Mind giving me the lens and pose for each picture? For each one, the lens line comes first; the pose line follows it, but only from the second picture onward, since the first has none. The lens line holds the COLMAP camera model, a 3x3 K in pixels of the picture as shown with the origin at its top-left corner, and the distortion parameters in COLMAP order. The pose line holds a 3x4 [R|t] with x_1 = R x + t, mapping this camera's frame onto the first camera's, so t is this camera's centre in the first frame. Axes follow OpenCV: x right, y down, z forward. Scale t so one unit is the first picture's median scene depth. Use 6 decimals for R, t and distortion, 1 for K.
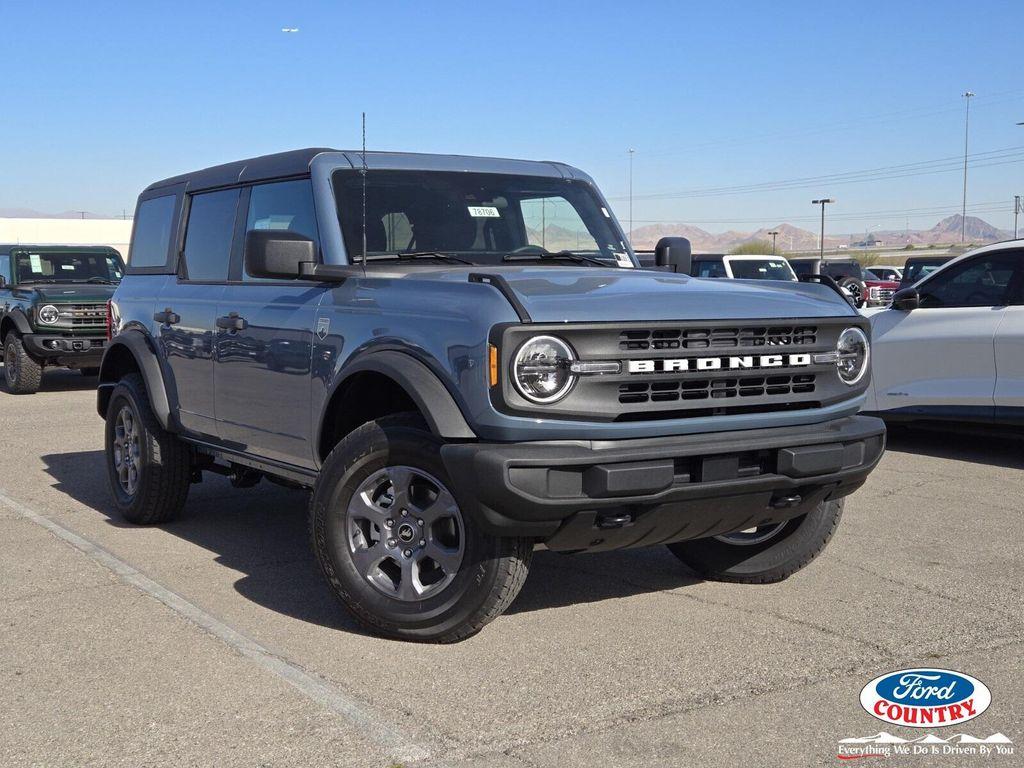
lens RADIAL K [[1424.1, 0, 513.9], [0, 1424.1, 388.2], [0, 0, 1]] dist [0.242196, 0.000000]
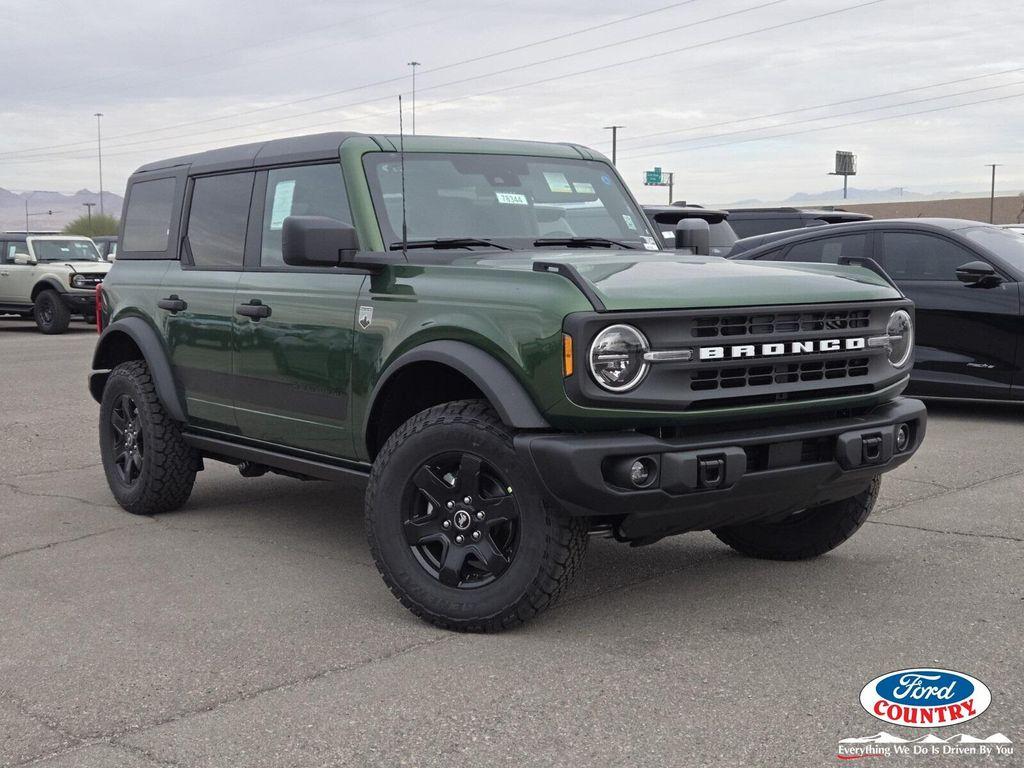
lens RADIAL K [[1424.1, 0, 519.6], [0, 1424.1, 379.9], [0, 0, 1]] dist [0.242196, 0.000000]
pose [[0.997583, -0.013568, 0.068145, -0.107266], [0.012660, 0.999825, 0.013747, -0.011593], [-0.068320, -0.012851, 0.997581, 0.012259]]
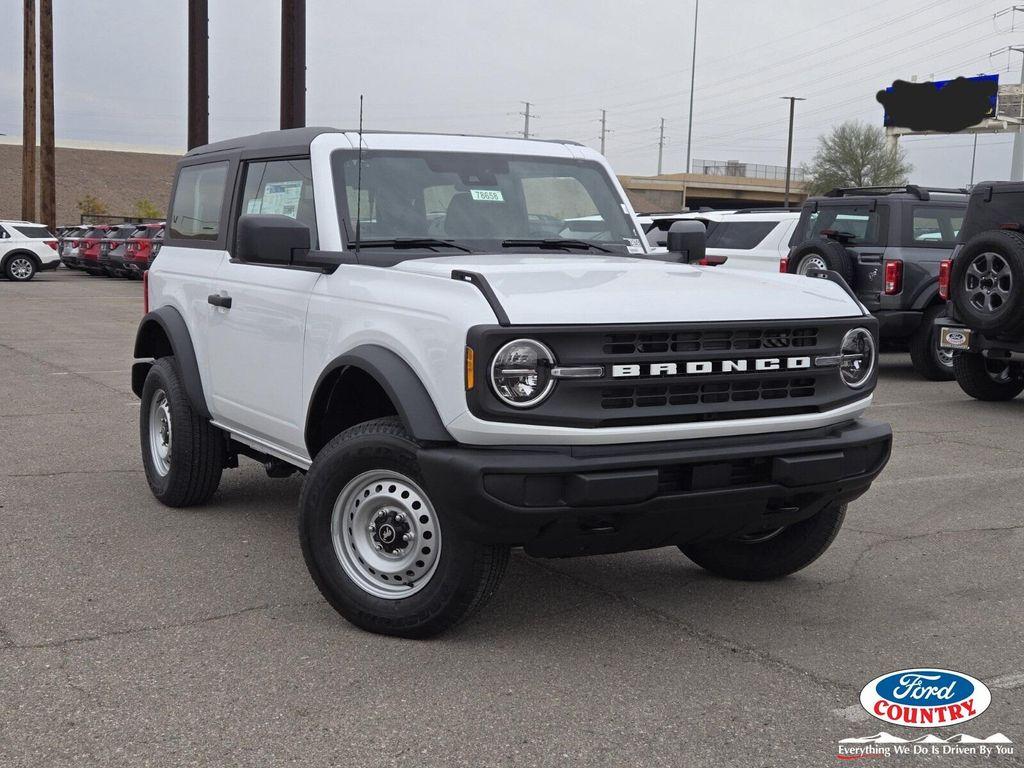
lens RADIAL K [[1424.1, 0, 515.1], [0, 1424.1, 377.8], [0, 0, 1]] dist [0.242196, 0.000000]
pose [[0.998706, 0.021016, -0.046303, 0.056320], [-0.019629, 0.999350, 0.030221, -0.036326], [0.046908, -0.029273, 0.998470, 0.033173]]
